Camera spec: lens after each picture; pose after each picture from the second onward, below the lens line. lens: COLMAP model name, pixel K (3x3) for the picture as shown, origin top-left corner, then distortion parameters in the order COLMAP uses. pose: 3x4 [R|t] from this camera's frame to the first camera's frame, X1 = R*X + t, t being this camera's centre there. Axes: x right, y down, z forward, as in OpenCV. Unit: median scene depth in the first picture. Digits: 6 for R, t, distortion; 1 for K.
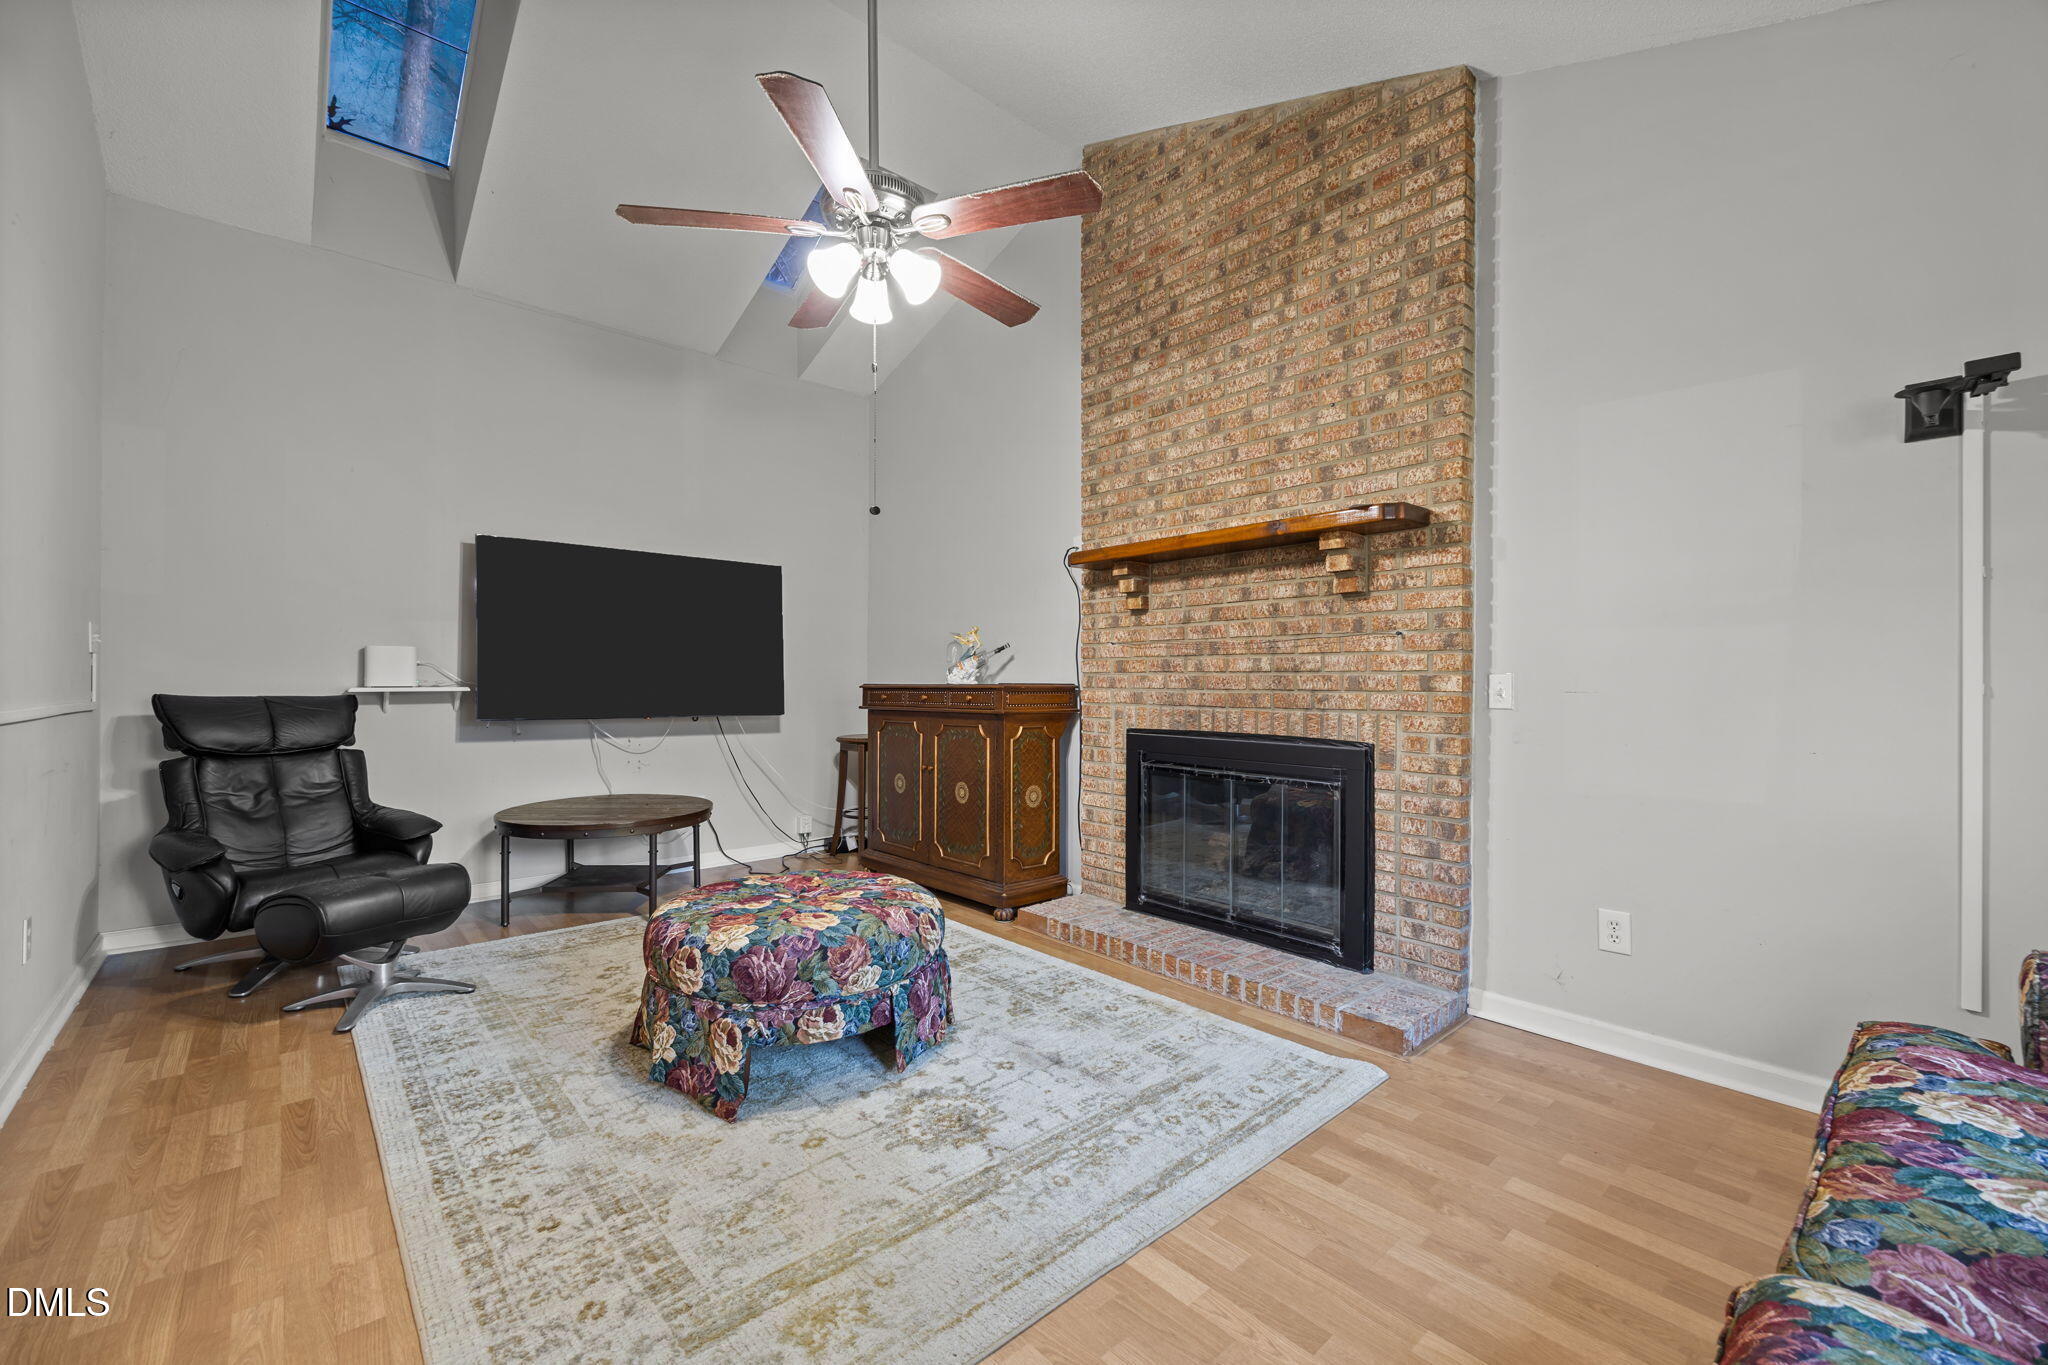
lens RADIAL K [[847.9, 0, 994.6], [0, 847.9, 682.9], [0, 0, 1]] dist [-0.000909, -0.000387]
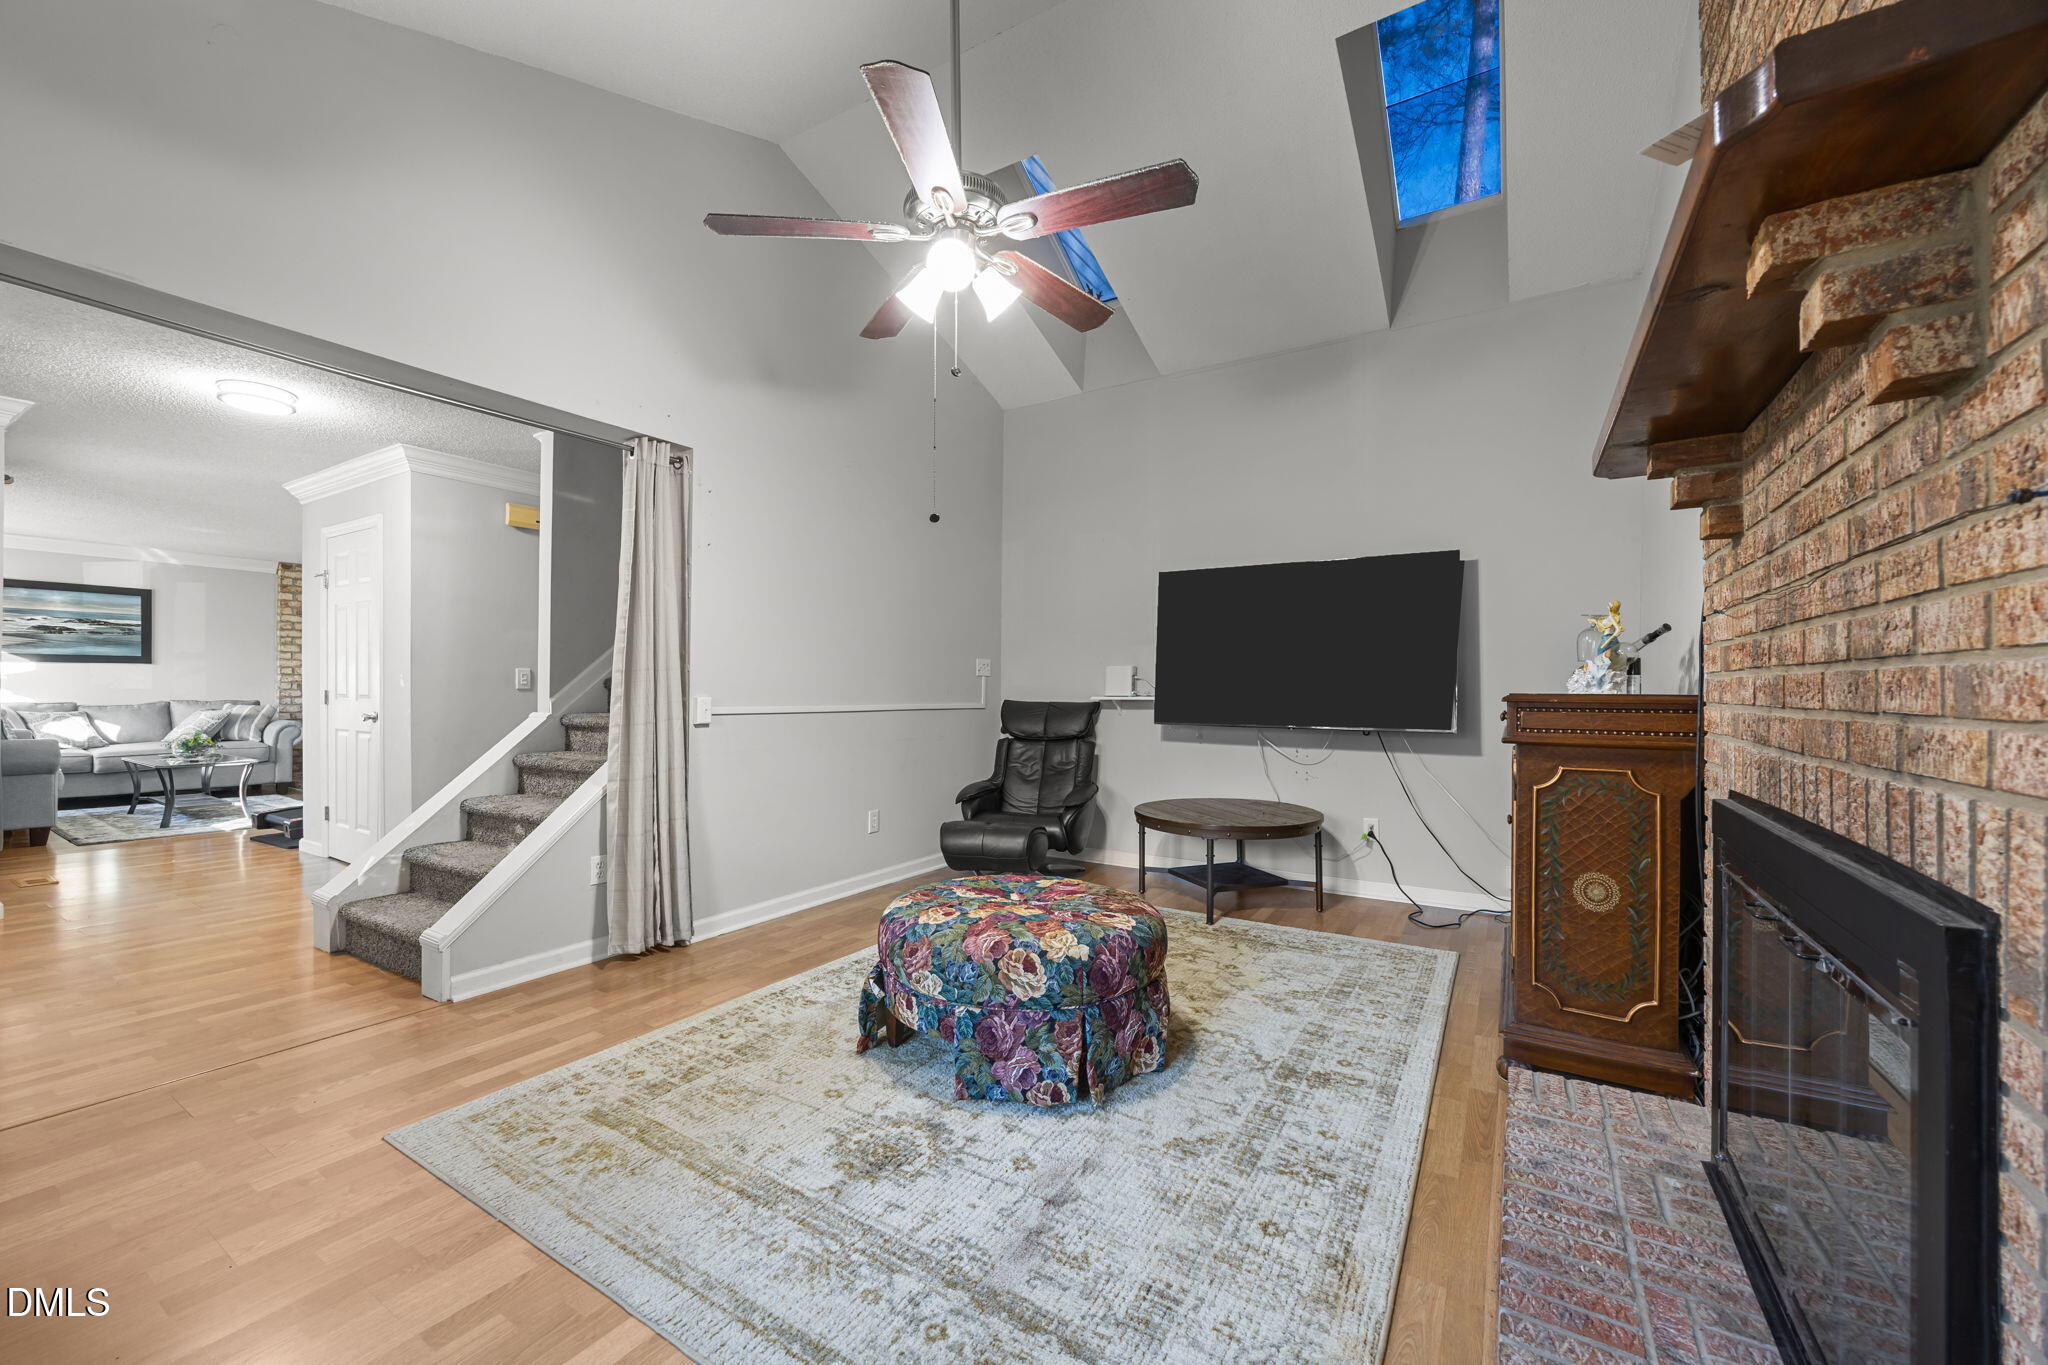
lens RADIAL K [[795.4, 0, 997.8], [0, 795.4, 692.1], [0, 0, 1]] dist [-0.003506, -0.000231]
pose [[0.282883, -0.000723, -0.959154, 0.692387], [-0.004985, 0.999985, -0.002224, 0.002878], [0.959141, 0.005411, 0.282875, 0.717926]]
